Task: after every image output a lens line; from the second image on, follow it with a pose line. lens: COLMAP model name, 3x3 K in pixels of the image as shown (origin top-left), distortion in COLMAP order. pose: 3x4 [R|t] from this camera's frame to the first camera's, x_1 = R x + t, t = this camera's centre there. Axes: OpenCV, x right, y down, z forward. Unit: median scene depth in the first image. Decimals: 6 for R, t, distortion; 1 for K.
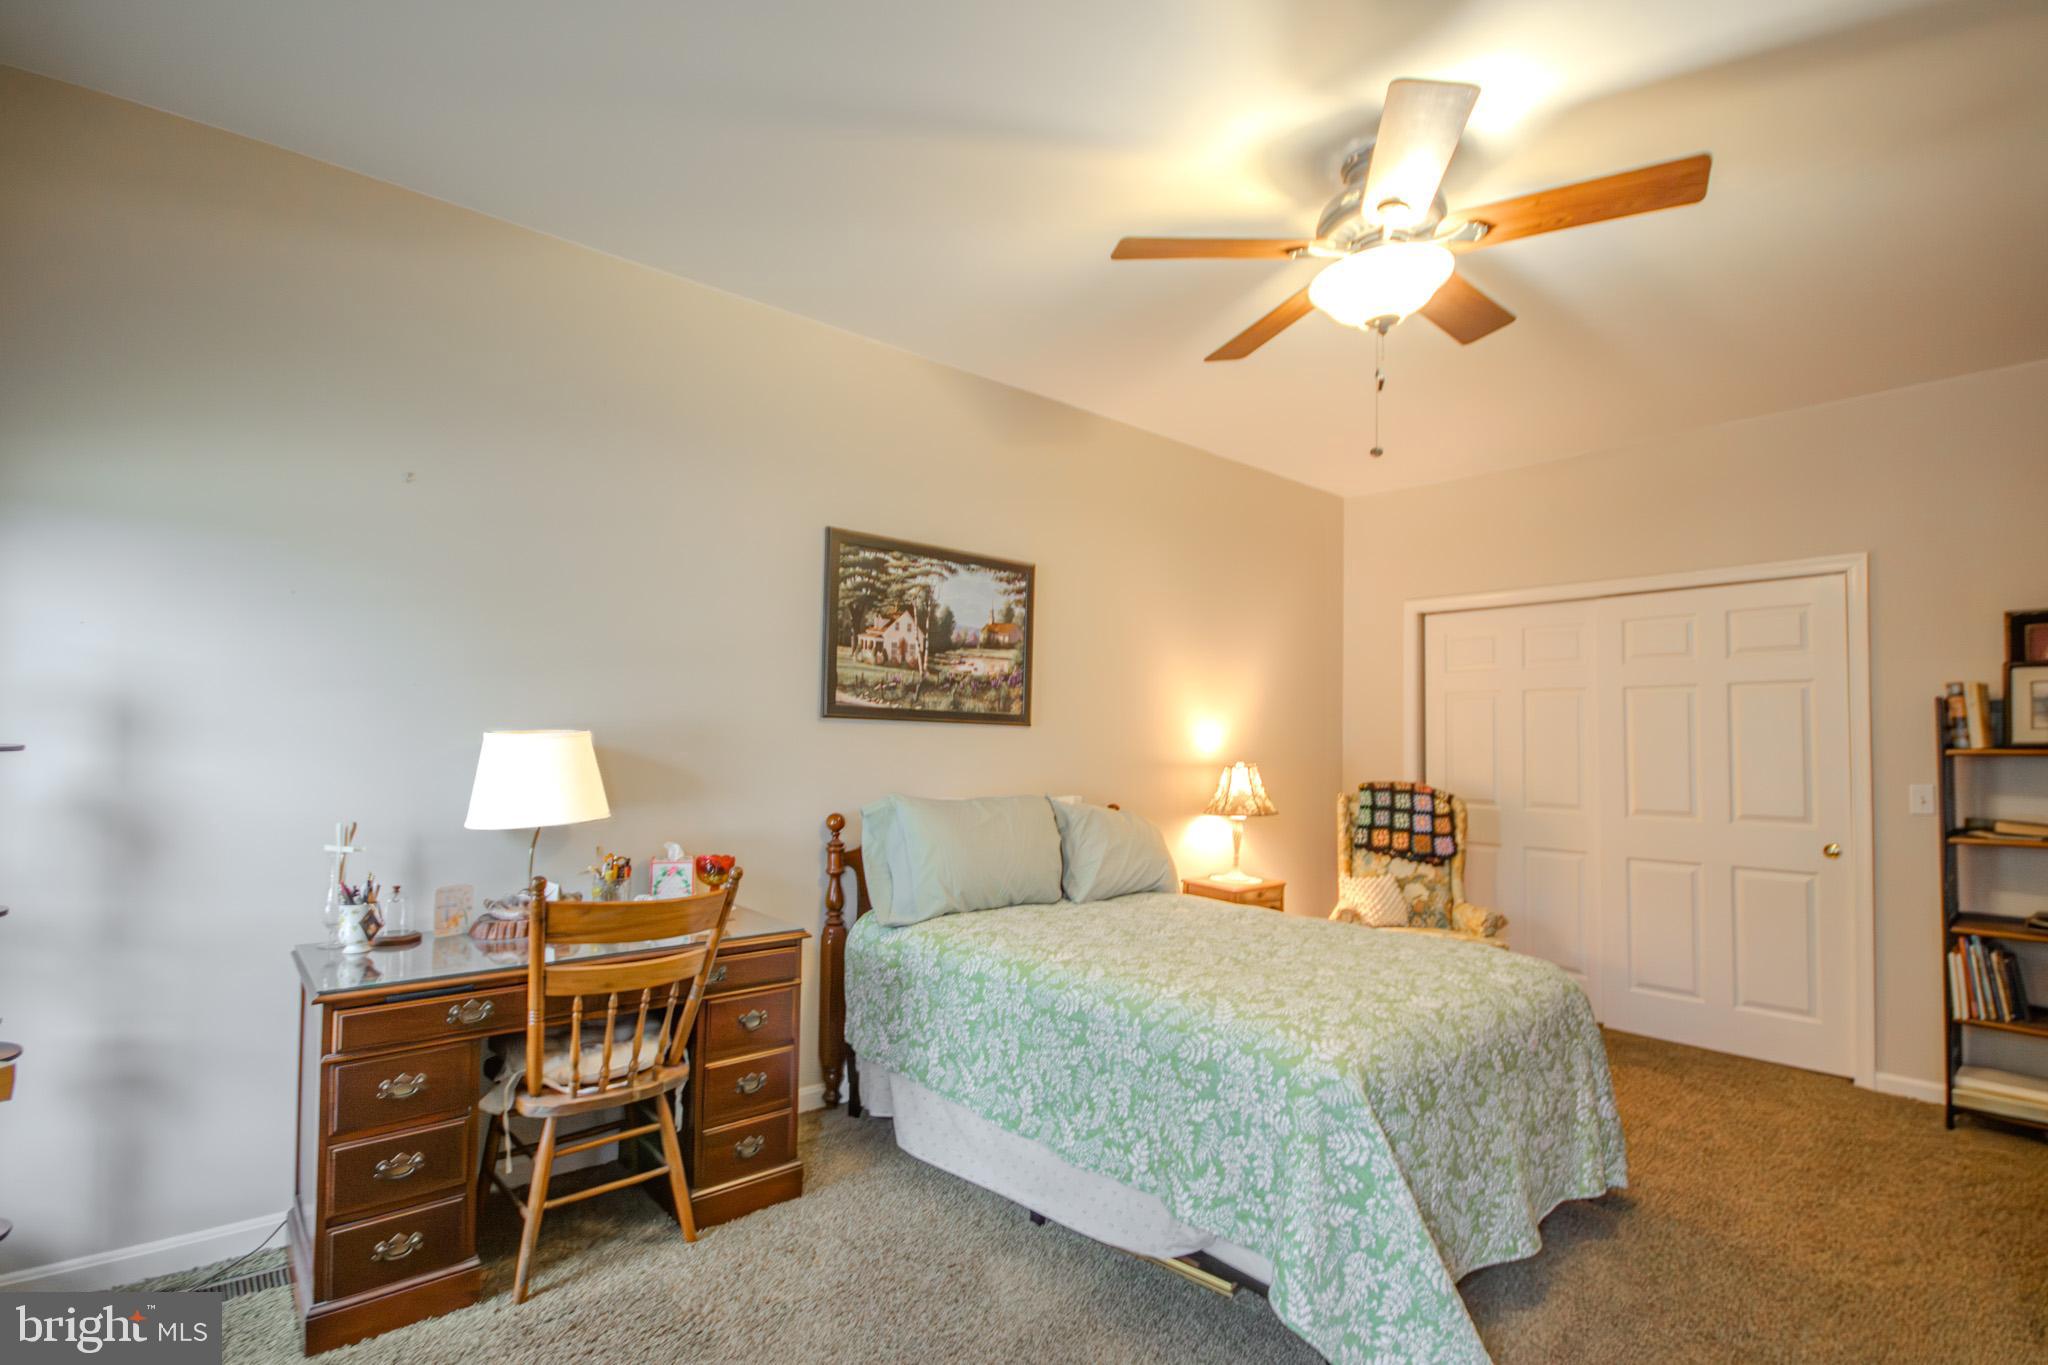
lens RADIAL K [[951.9, 0, 1033.0], [0, 951.9, 719.7], [0, 0, 1]] dist [-0.003251, -0.000229]
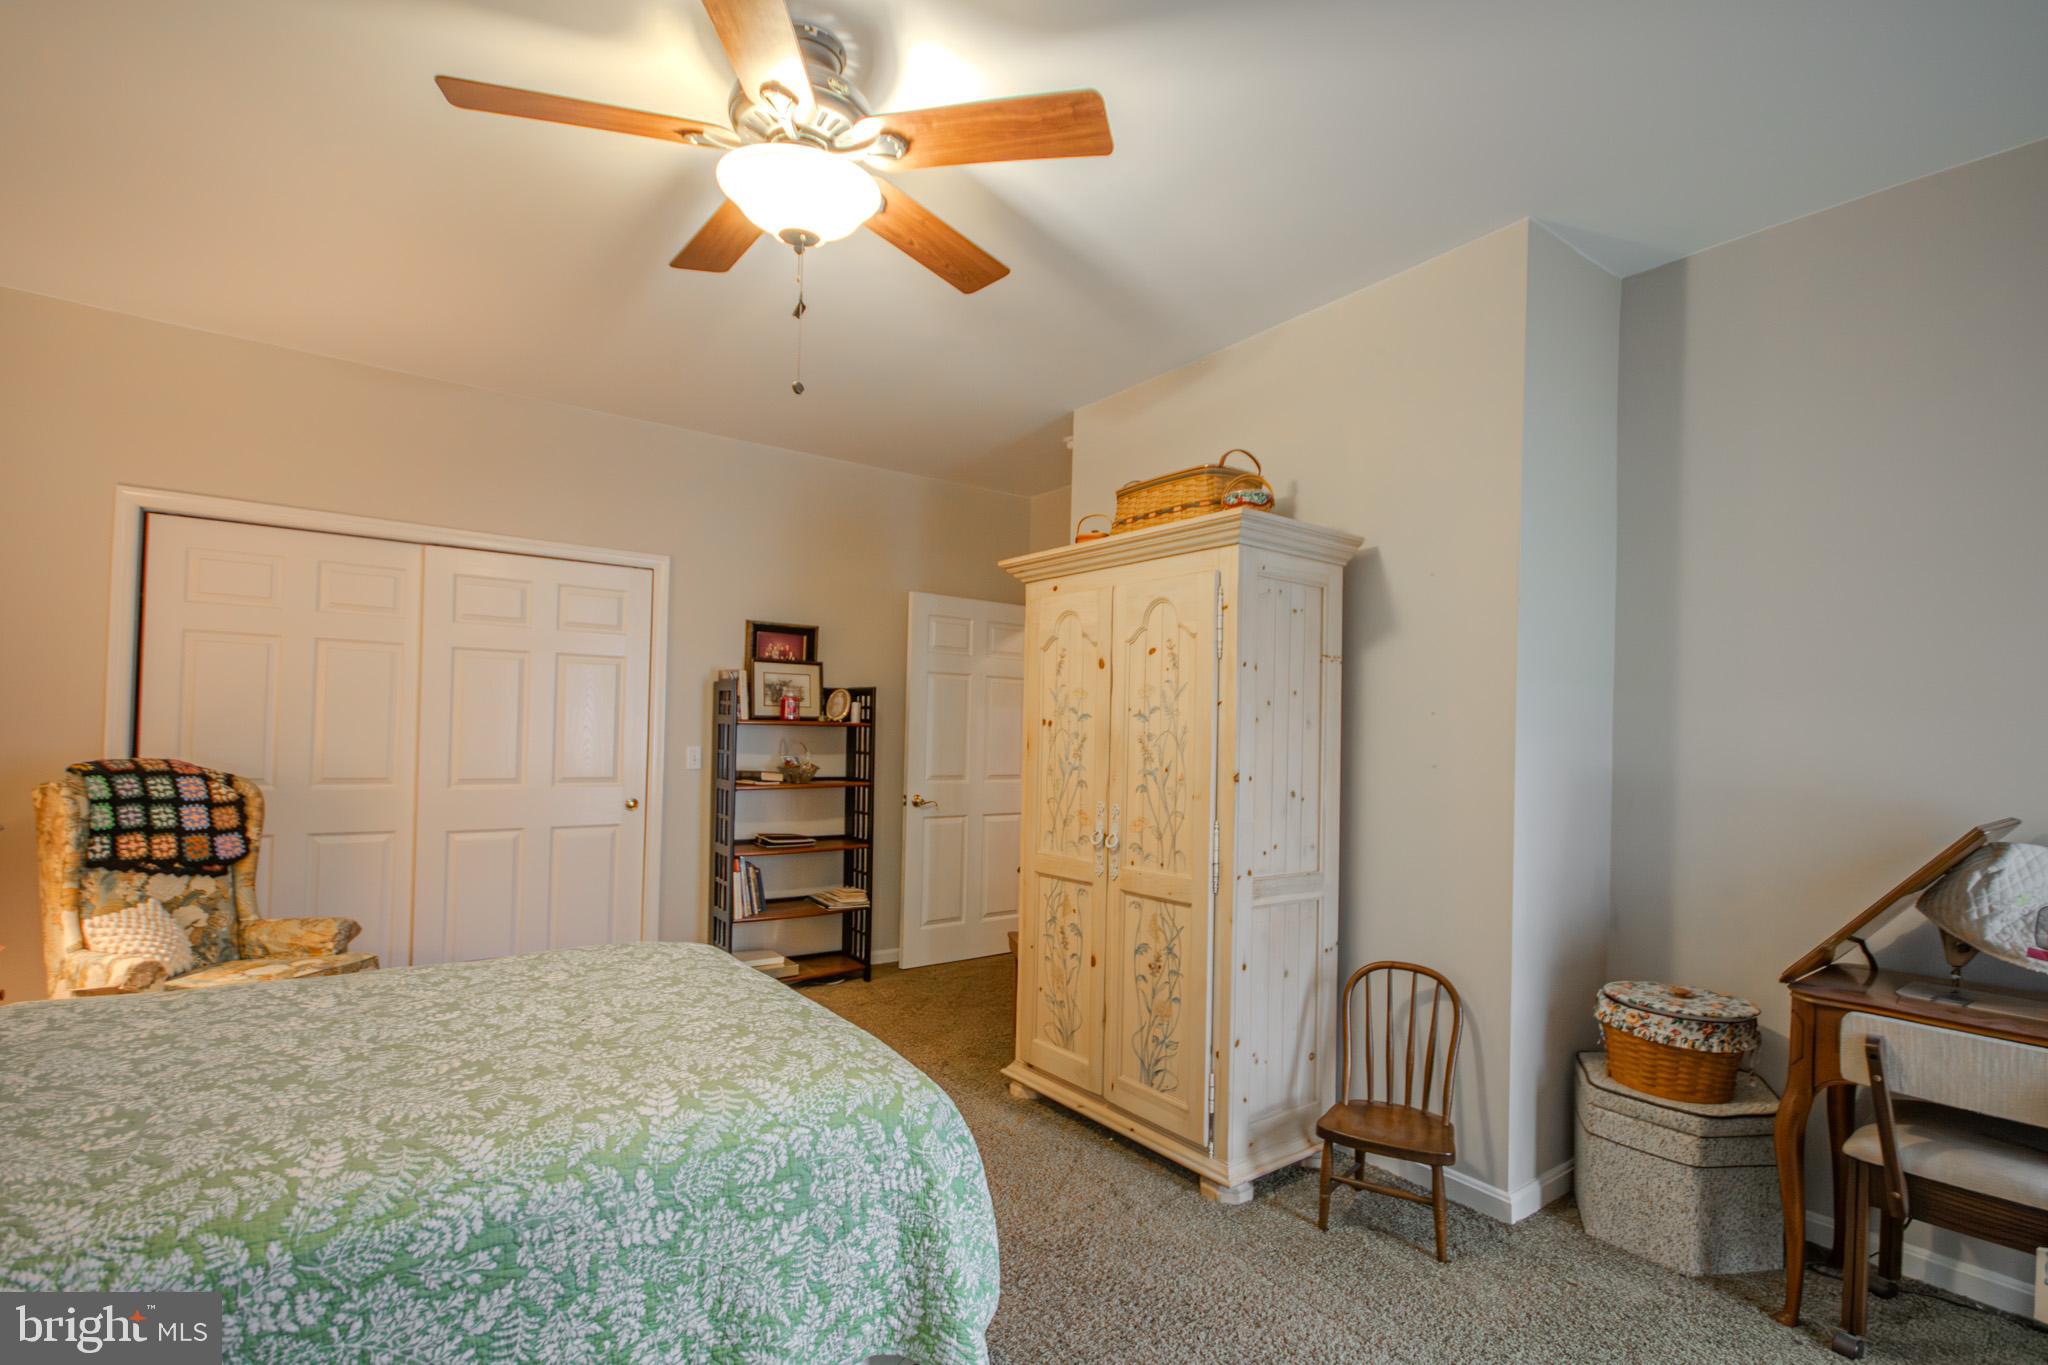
lens RADIAL K [[951.9, 0, 1033.0], [0, 951.9, 719.7], [0, 0, 1]] dist [-0.003251, -0.000229]
pose [[0.082299, 0.000572, 0.996608, -0.367840], [-0.052271, 0.998626, 0.003743, 0.005125], [-0.995236, -0.052401, 0.082216, 0.542381]]
